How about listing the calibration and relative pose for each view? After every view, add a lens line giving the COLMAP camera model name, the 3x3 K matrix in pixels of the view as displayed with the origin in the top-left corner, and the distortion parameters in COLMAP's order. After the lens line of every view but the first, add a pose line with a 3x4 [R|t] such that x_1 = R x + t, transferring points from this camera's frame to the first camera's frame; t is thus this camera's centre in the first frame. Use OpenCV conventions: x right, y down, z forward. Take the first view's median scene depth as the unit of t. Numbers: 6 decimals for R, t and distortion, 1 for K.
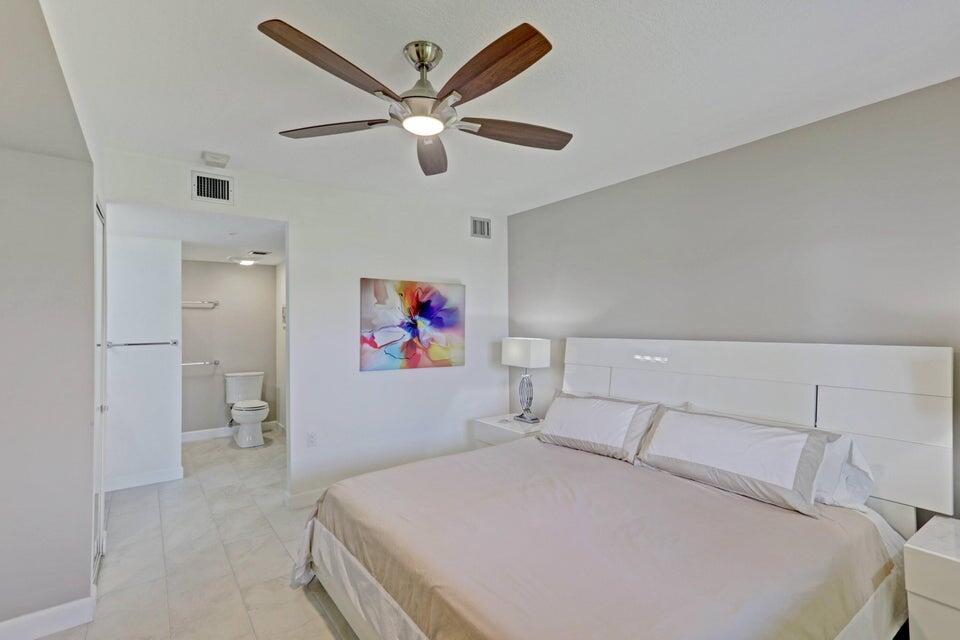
lens RADIAL K [[458.1, 0, 480.0], [0, 458.1, 320.0], [0, 0, 1]] dist [0.020877, 0.000145]
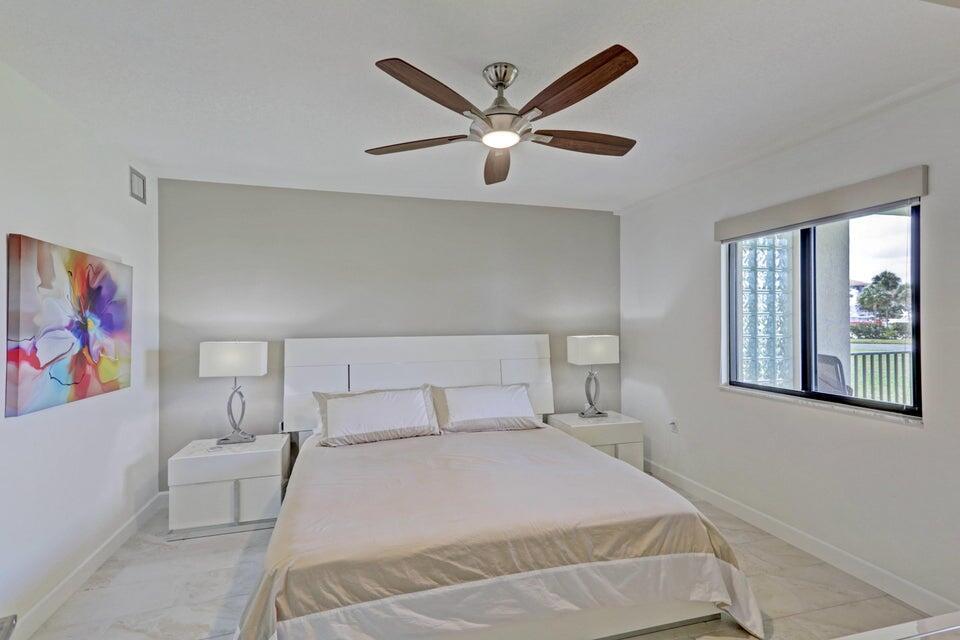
lens RADIAL K [[452.7, 0, 480.0], [0, 452.7, 320.0], [0, 0, 1]] dist [0.025161, 0.000537]
pose [[0.339162, 0.009827, 0.940677, -0.540710], [-0.004095, 0.999951, -0.008970, 0.006316], [-0.940719, -0.000810, 0.339186, 0.319453]]
